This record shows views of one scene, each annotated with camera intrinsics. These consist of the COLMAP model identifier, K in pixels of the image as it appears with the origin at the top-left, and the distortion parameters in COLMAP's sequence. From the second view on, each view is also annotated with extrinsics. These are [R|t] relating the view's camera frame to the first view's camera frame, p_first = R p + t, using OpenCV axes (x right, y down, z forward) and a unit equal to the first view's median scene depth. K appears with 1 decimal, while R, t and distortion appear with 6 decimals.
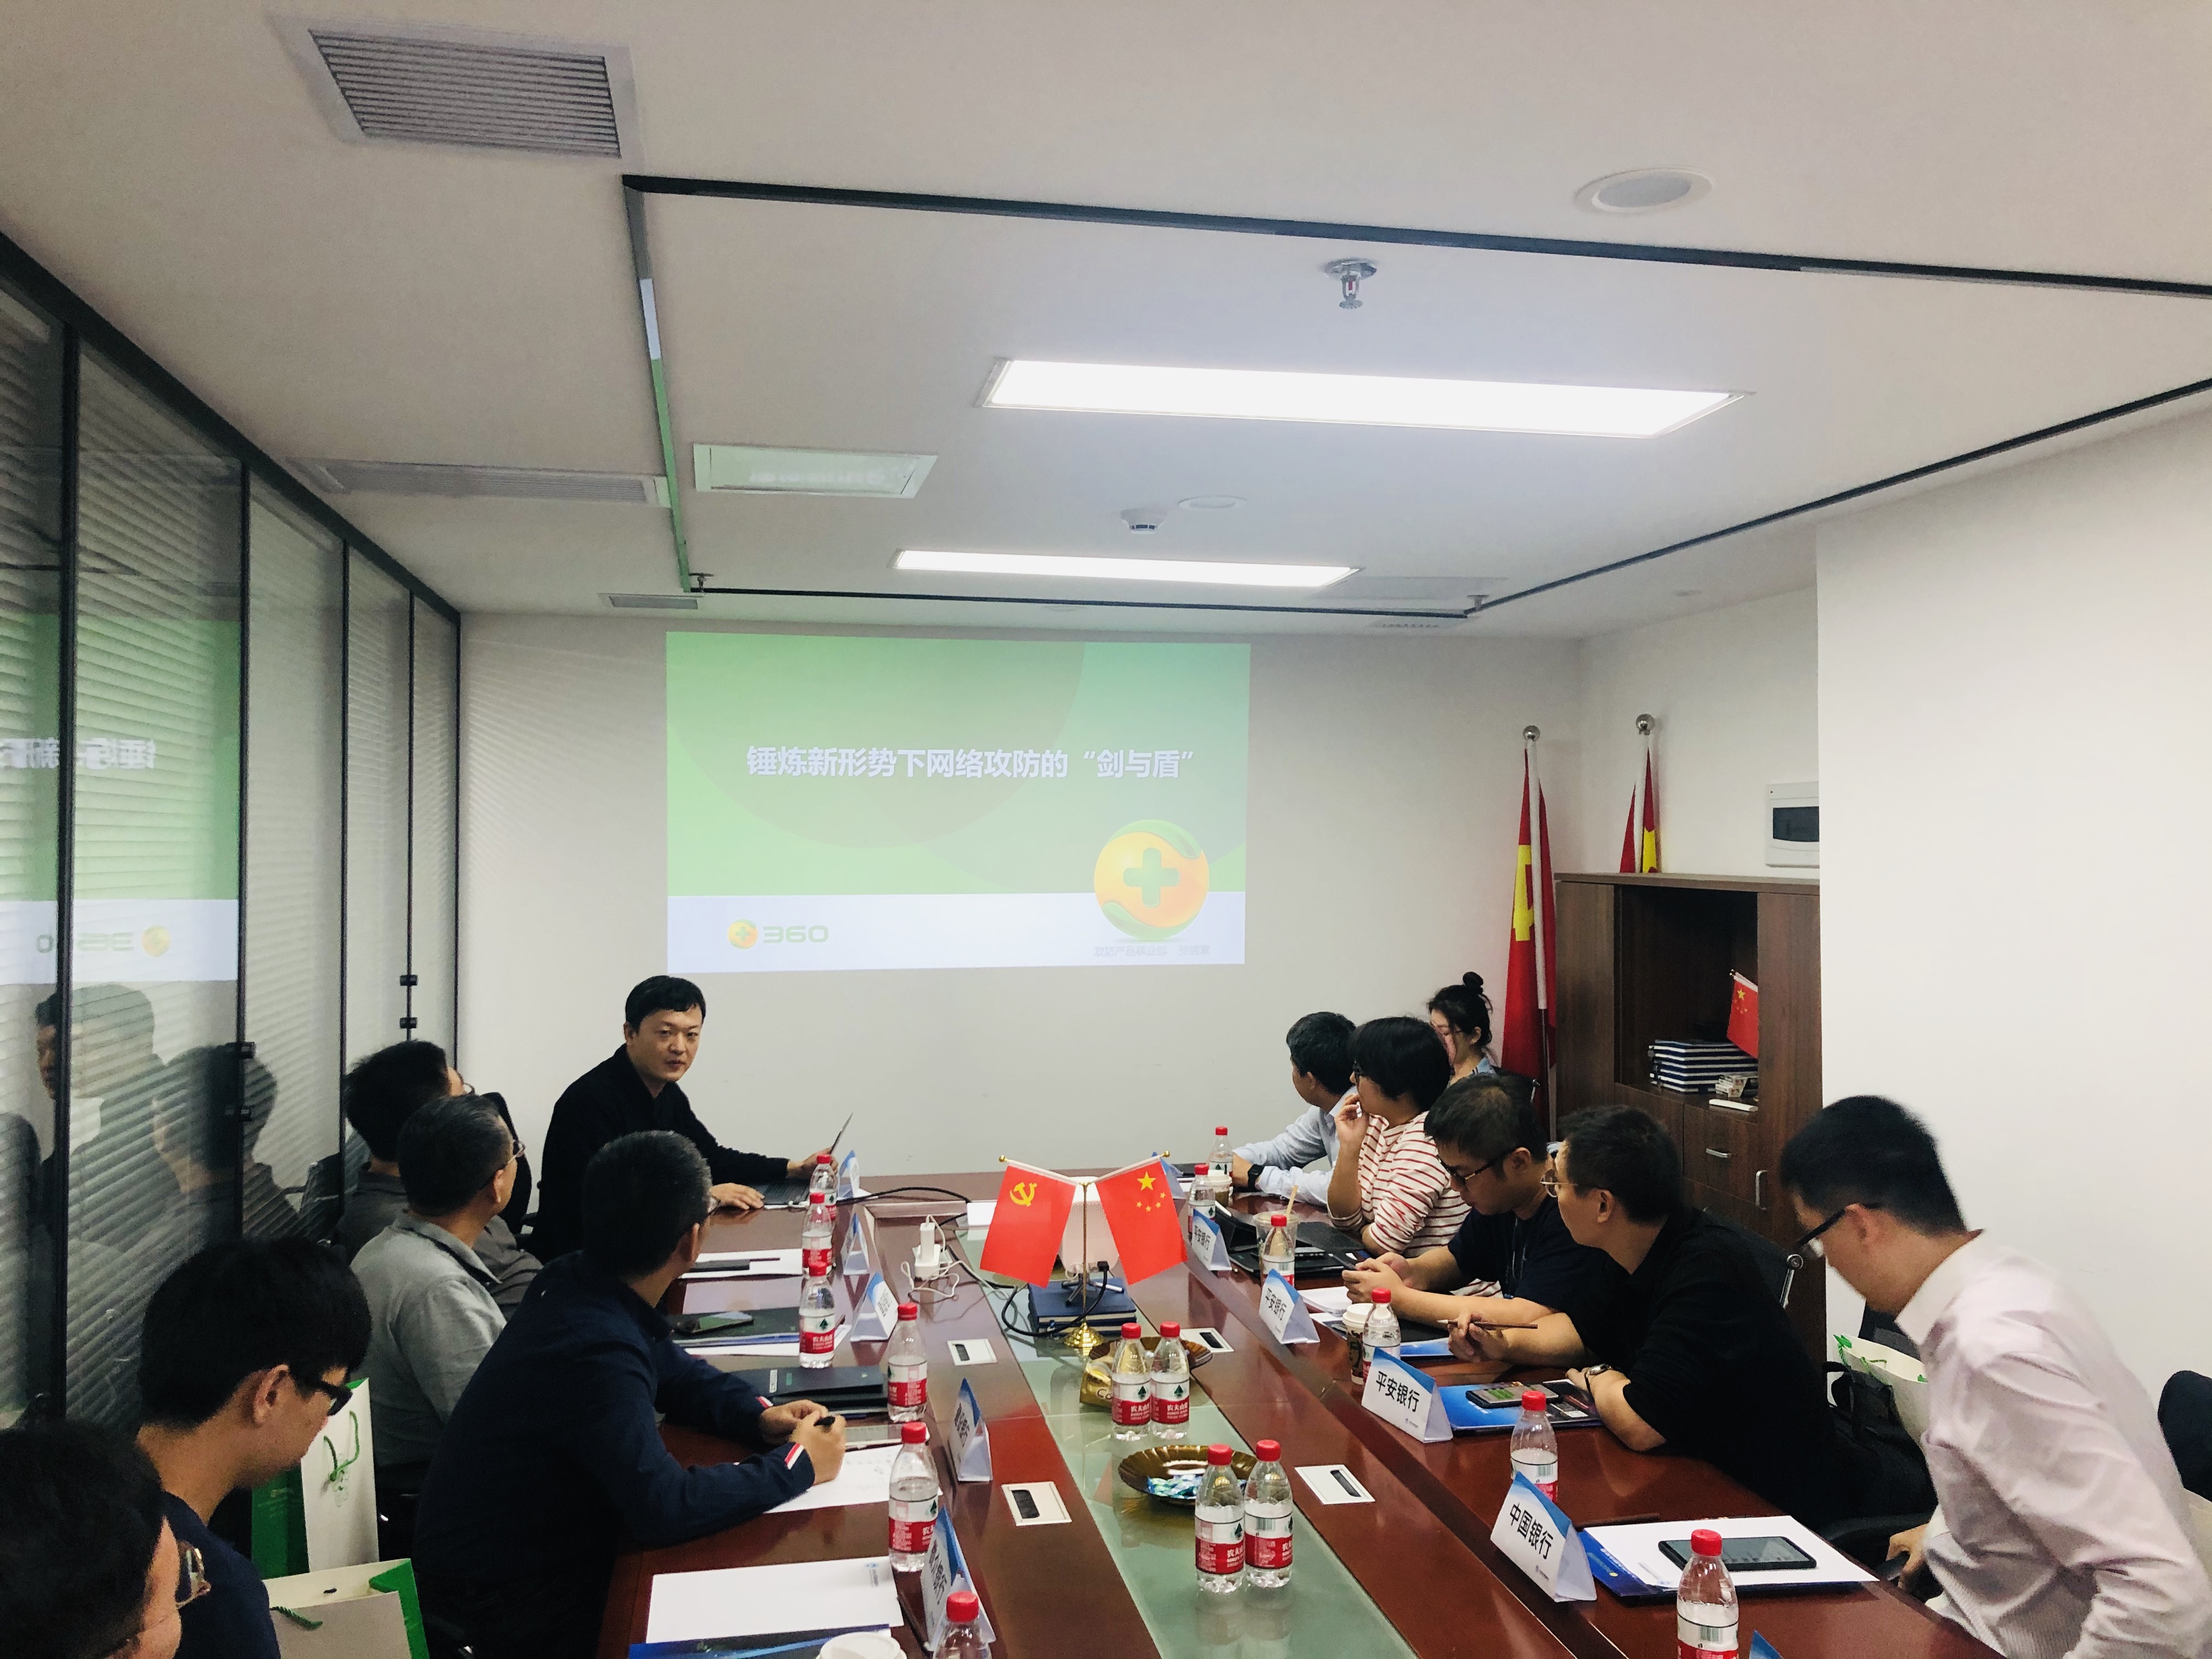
lens RADIAL K [[1858.4, 0, 1106.0], [0, 1858.4, 829.5], [0, 0, 1]] dist [0.282573, -0.599423]
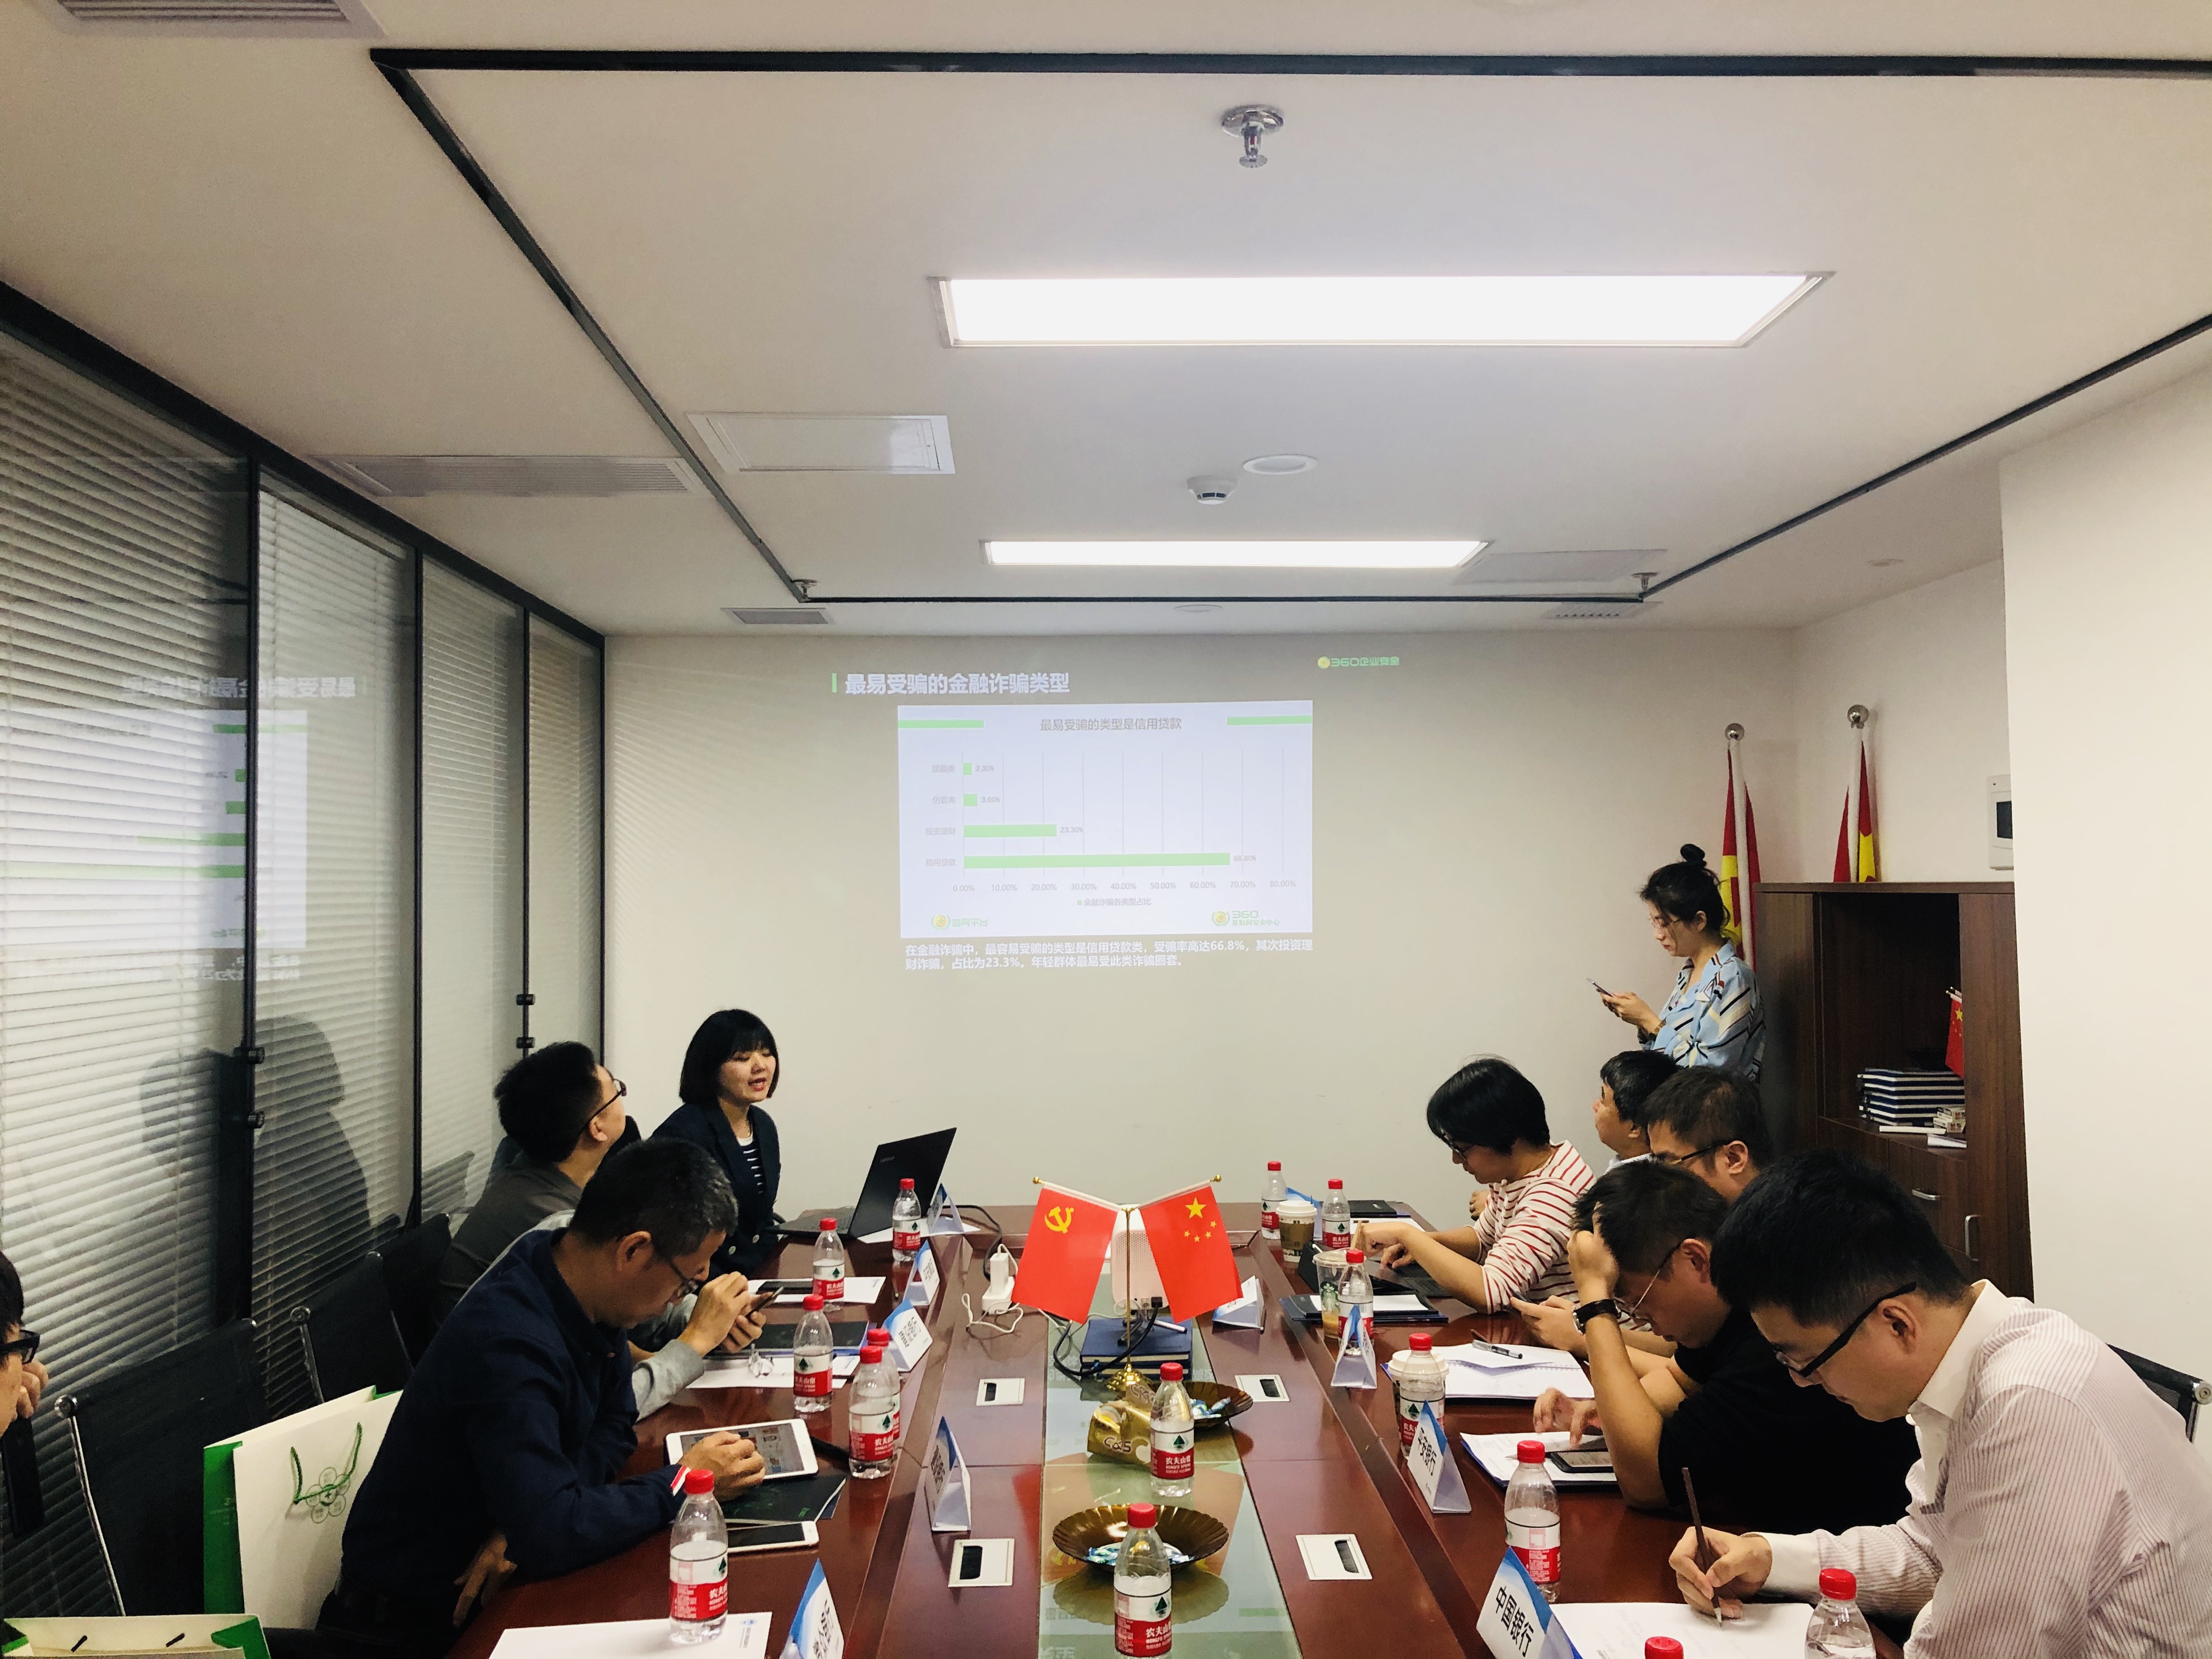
lens RADIAL K [[1858.4, 0, 1106.0], [0, 1858.4, 829.5], [0, 0, 1]] dist [0.282573, -0.599423]
pose [[0.988313, -0.016842, -0.151505, 0.117806], [0.013105, 0.999586, -0.025629, 0.027719], [0.151873, 0.023344, 0.988124, 0.094091]]
